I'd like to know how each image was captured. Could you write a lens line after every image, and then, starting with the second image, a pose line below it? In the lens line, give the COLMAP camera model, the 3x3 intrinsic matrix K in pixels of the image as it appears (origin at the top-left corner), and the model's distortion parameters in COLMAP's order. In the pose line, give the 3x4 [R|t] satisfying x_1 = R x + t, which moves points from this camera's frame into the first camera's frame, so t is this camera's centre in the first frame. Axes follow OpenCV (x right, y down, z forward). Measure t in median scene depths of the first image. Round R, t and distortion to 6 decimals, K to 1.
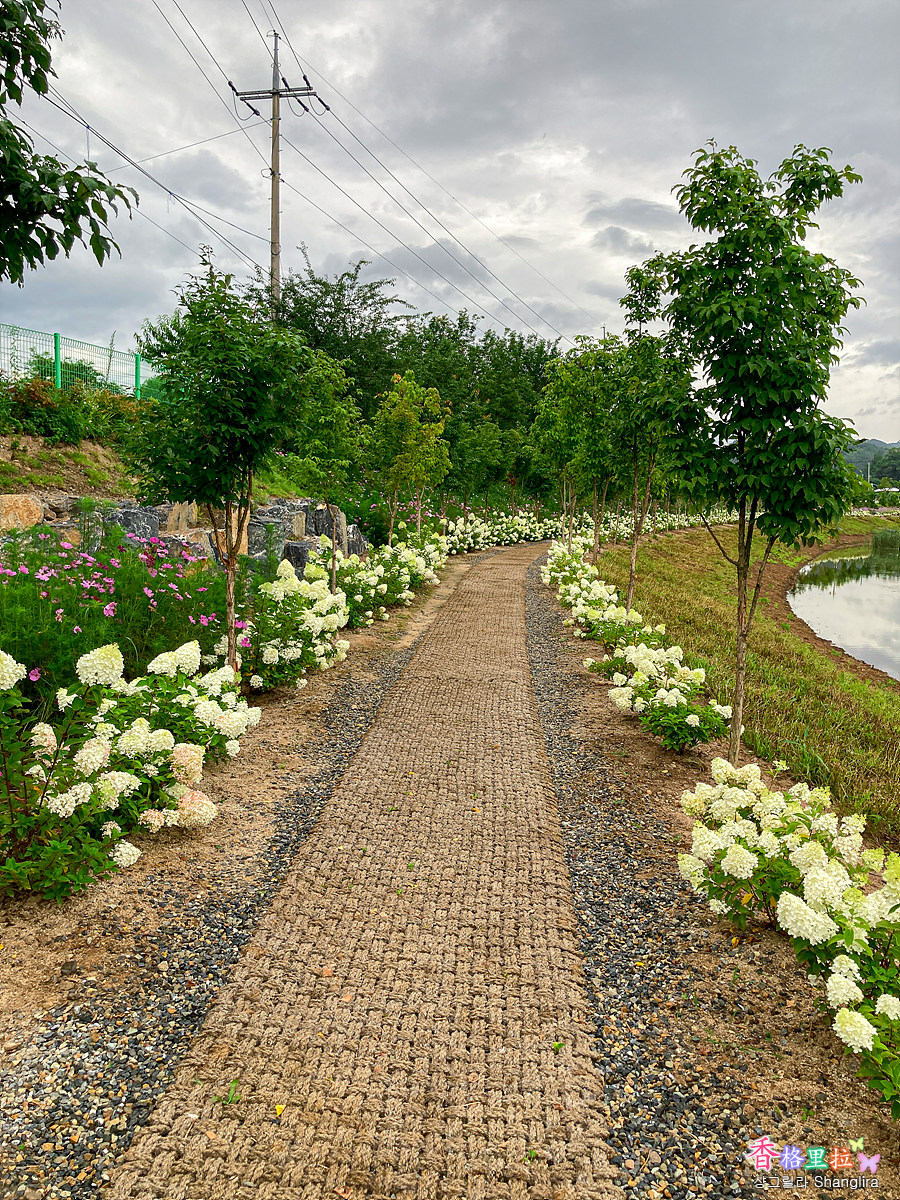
lens RADIAL K [[963.1, 0, 450.0], [0, 963.1, 600.0], [0, 0, 1]] dist [0.131997, -0.340216]
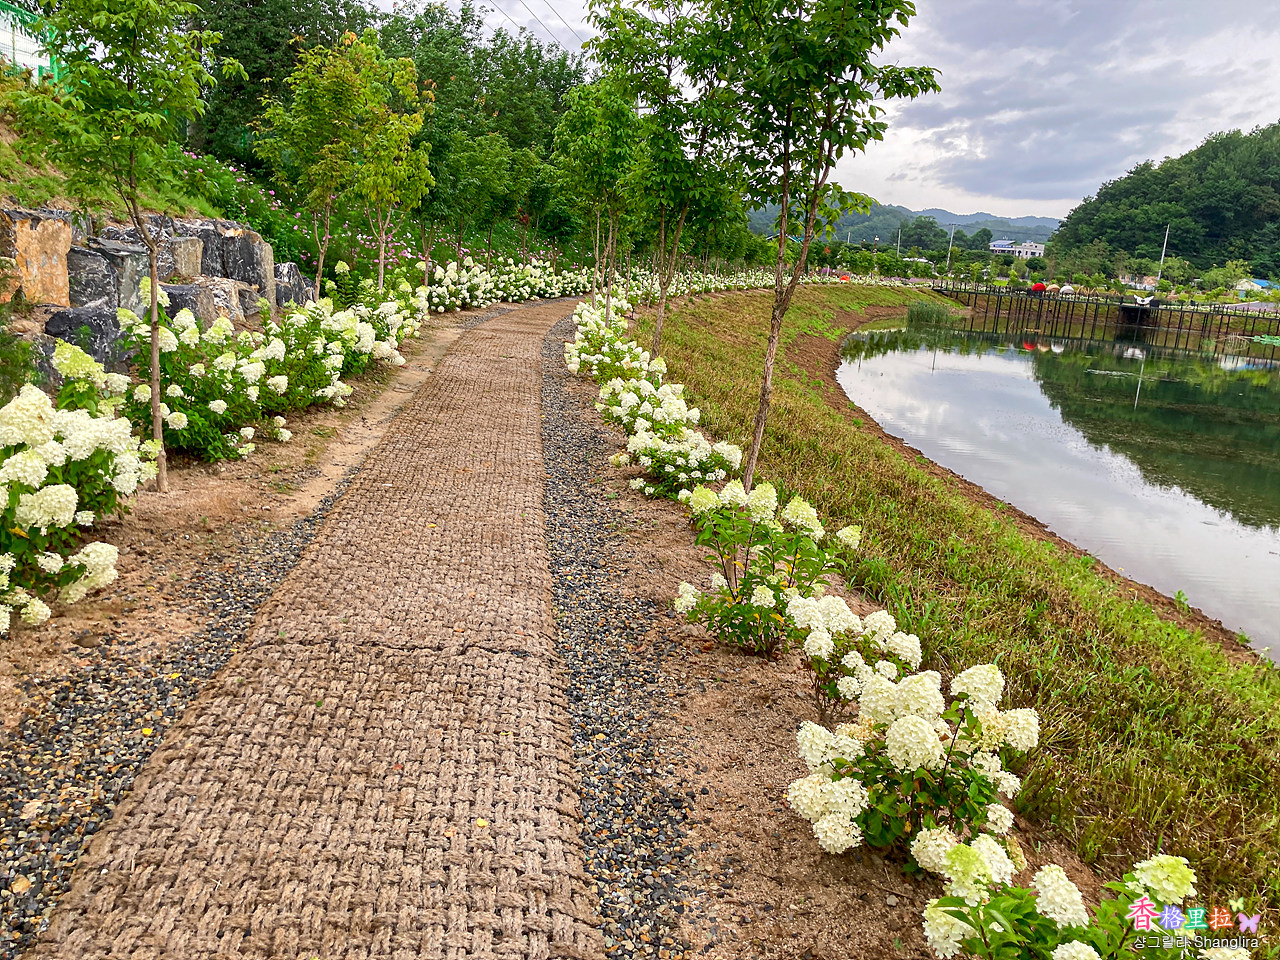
lens RADIAL K [[1027.3, 0, 646.6], [0, 1027.3, 440.9], [0, 0, 1]] dist [0.131997, -0.340216]
pose [[0.981842, 0.026070, 0.187901, 0.013628], [-0.041090, 0.996224, 0.076486, -0.018714], [-0.185197, -0.082818, 0.979205, 0.221138]]
